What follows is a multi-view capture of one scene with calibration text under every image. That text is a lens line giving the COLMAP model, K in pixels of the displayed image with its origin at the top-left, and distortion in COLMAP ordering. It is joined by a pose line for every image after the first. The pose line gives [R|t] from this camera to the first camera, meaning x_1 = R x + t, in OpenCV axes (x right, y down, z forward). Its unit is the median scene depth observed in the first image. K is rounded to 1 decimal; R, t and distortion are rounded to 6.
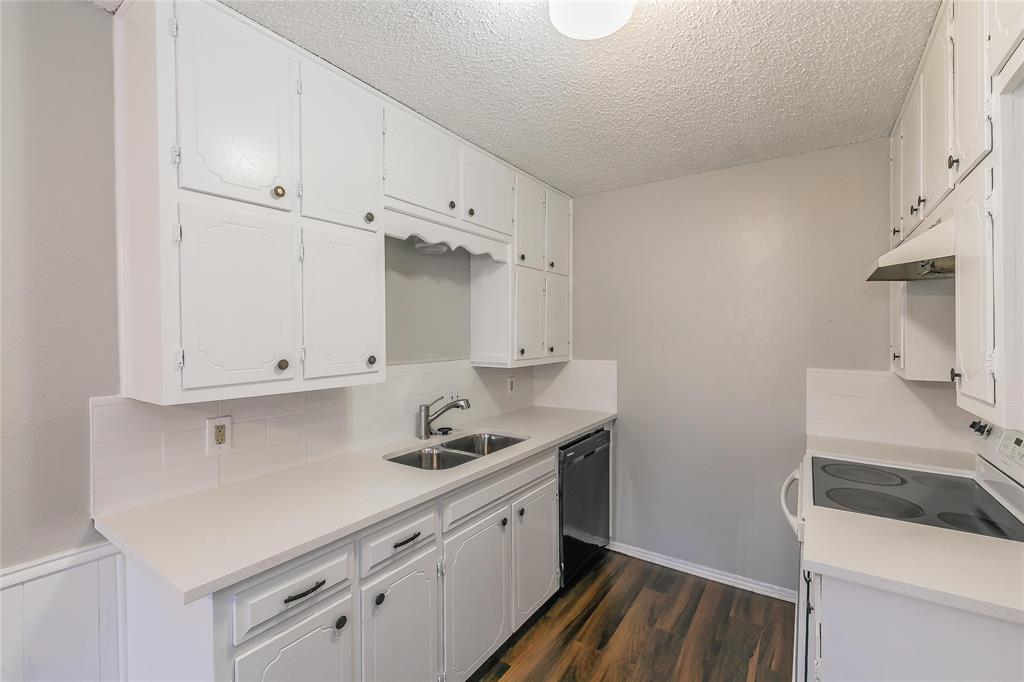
lens RADIAL K [[446.6, 0, 516.5], [0, 446.6, 335.8], [0, 0, 1]] dist [-0.002598, 0.001689]
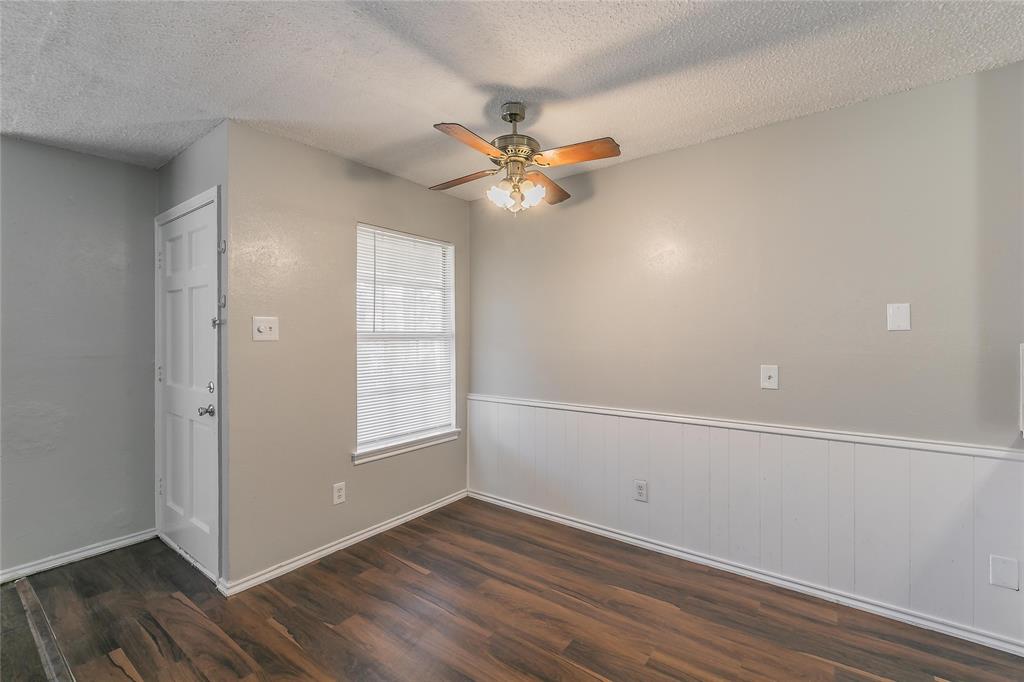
lens RADIAL K [[446.6, 0, 515.3], [0, 446.6, 338.4], [0, 0, 1]] dist [-0.002598, 0.001689]
pose [[-0.046701, 0.005831, -0.998892, 0.294798], [-0.003496, 0.999976, 0.006001, 0.066939], [0.998903, 0.003773, -0.046680, -0.295373]]
